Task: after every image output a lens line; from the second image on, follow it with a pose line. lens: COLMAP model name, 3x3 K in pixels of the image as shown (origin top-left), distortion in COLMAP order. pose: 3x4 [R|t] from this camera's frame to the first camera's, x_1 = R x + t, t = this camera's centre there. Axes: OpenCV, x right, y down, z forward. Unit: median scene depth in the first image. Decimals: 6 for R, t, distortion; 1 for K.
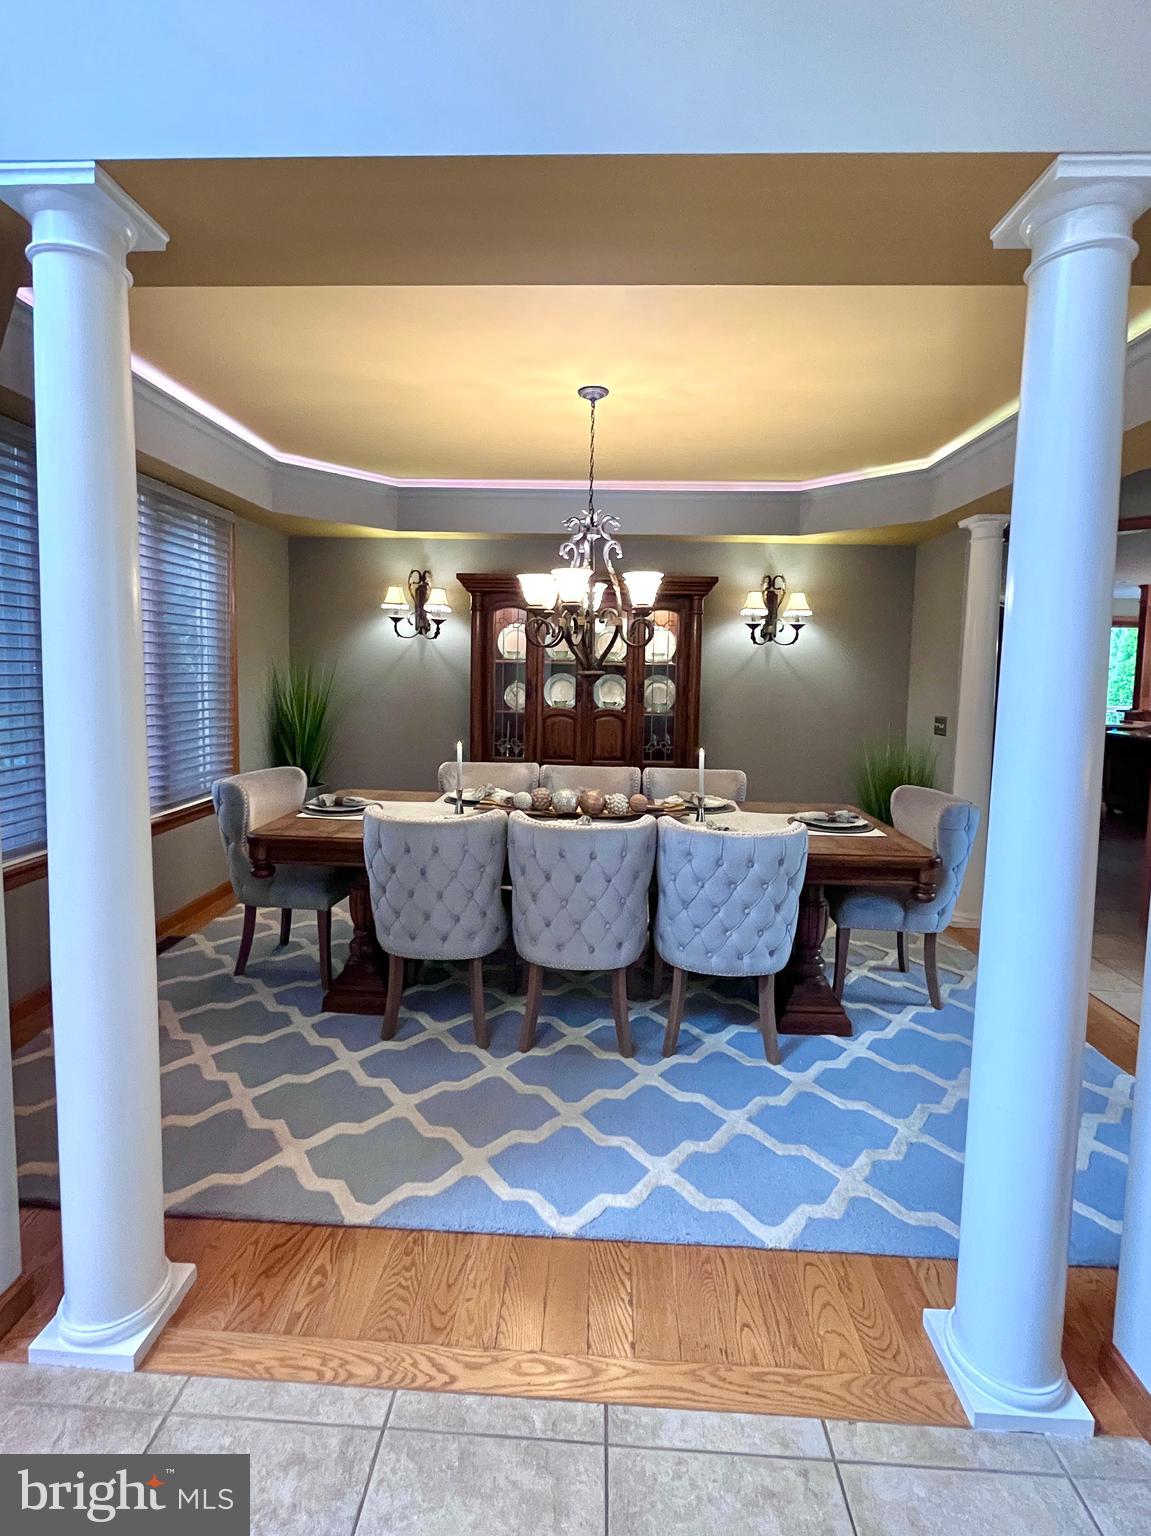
lens RADIAL K [[725.9, 0, 567.6], [0, 725.9, 723.5], [0, 0, 1]] dist [0.001261, 0.000266]
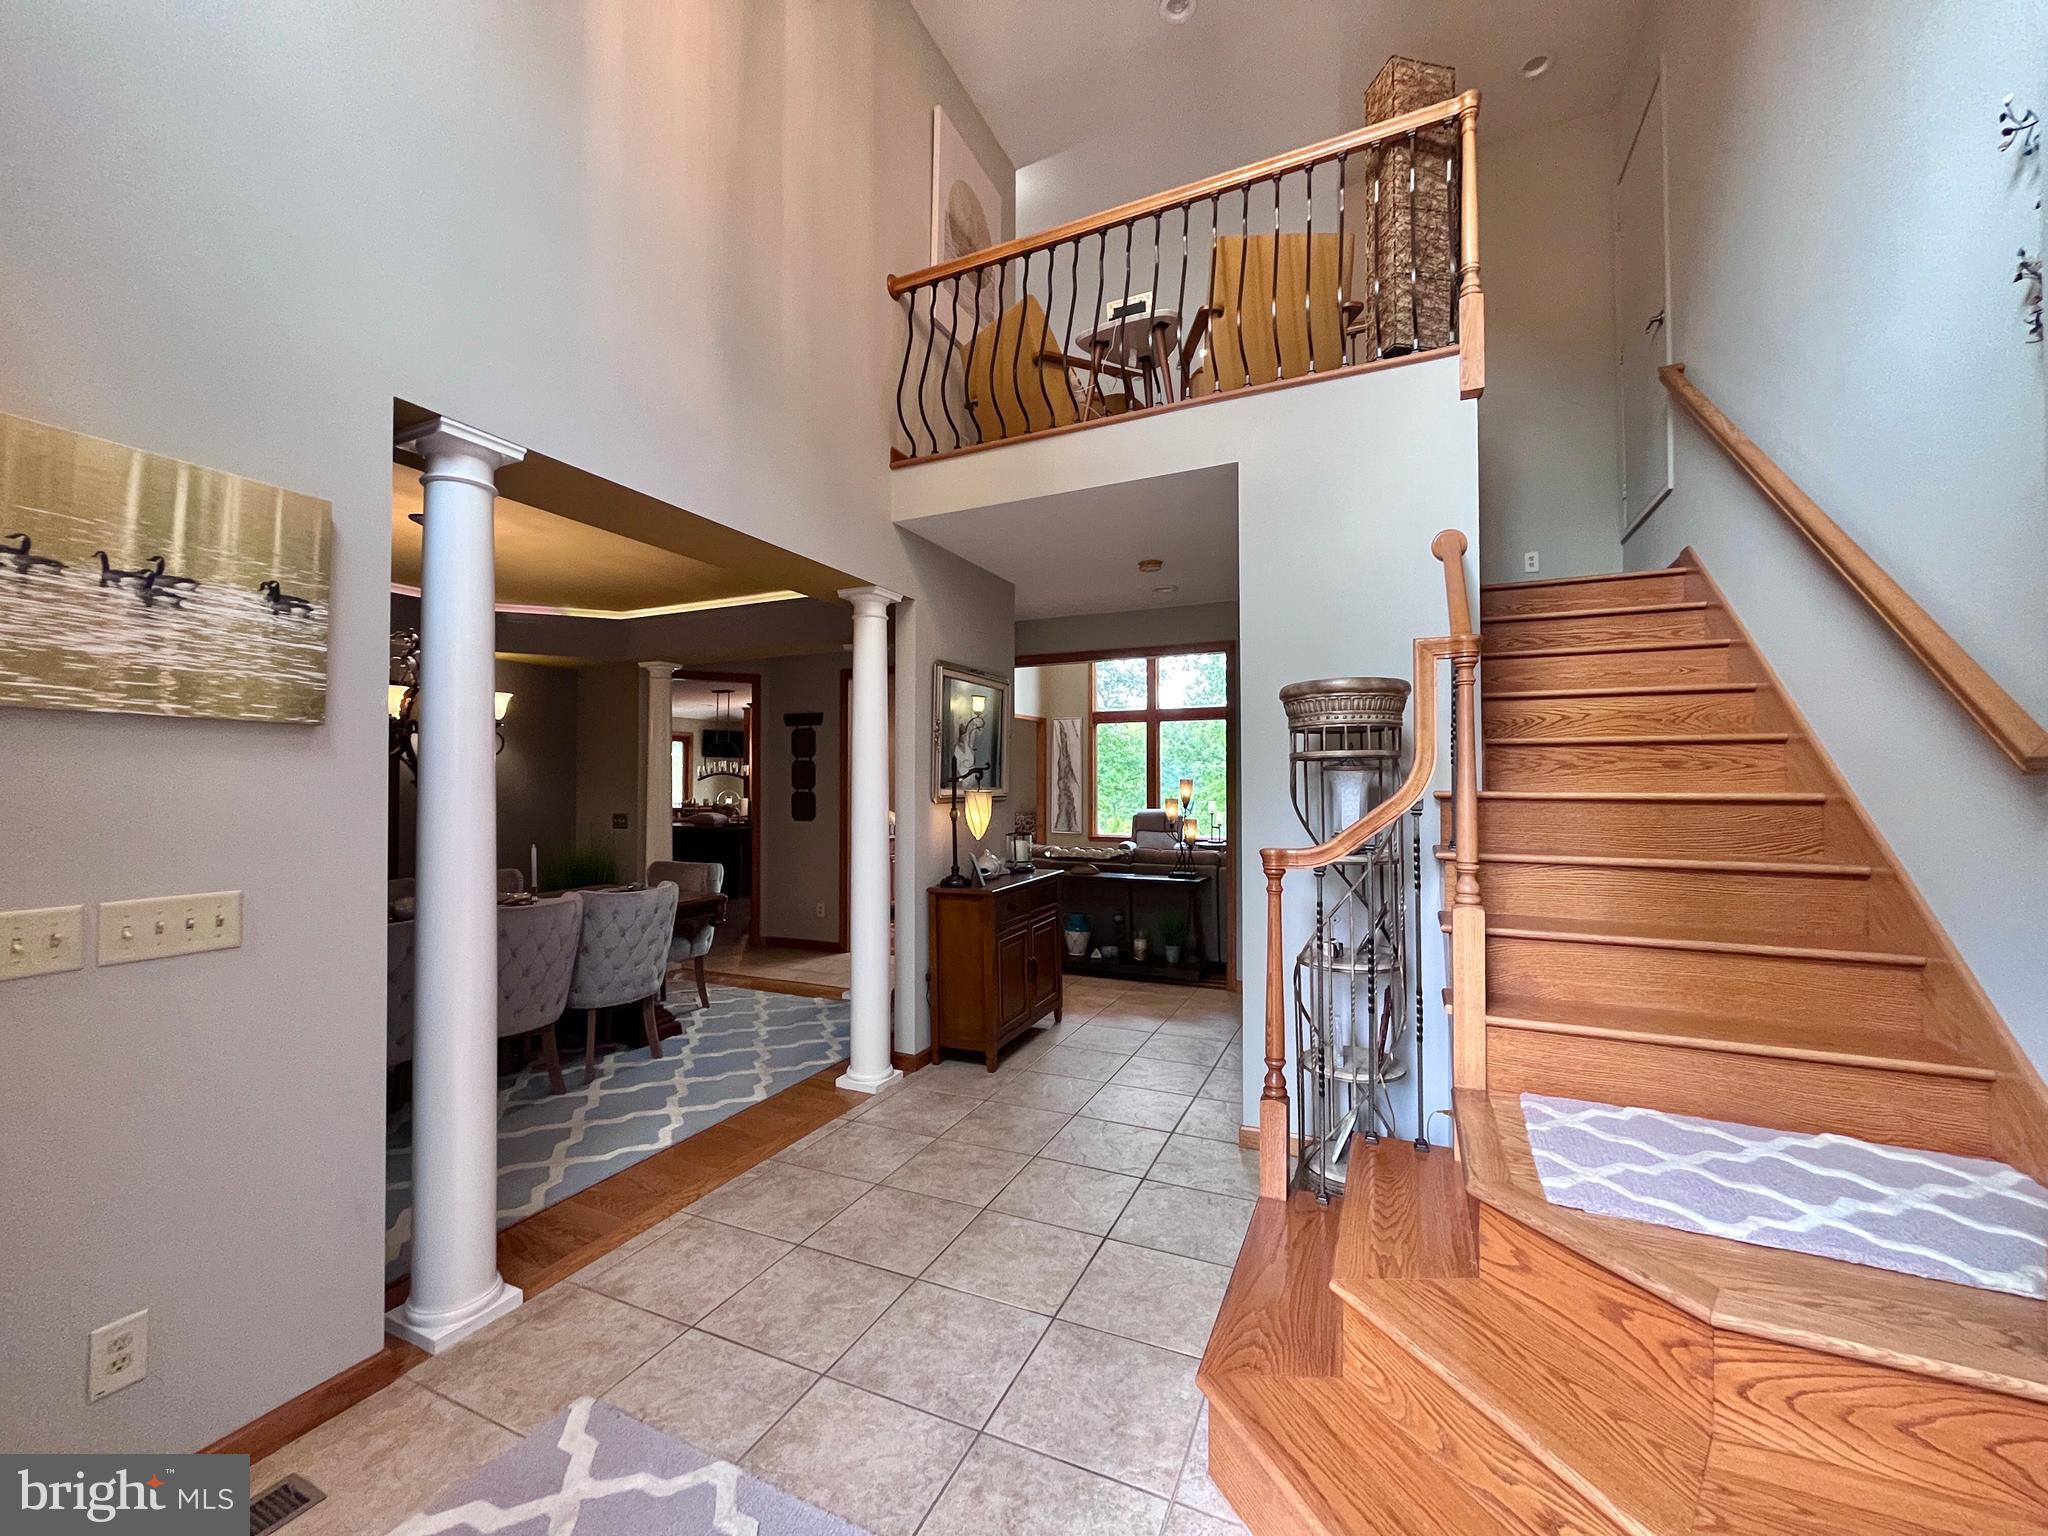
lens RADIAL K [[818.1, 0, 1026.4], [0, 818.1, 759.7], [0, 0, 1]] dist [-0.003836, -0.000372]
pose [[0.368275, 0.008889, 0.929675, -1.038148], [0.077094, 0.996219, -0.040064, 0.017530], [-0.926515, 0.086427, 0.366197, -0.309726]]
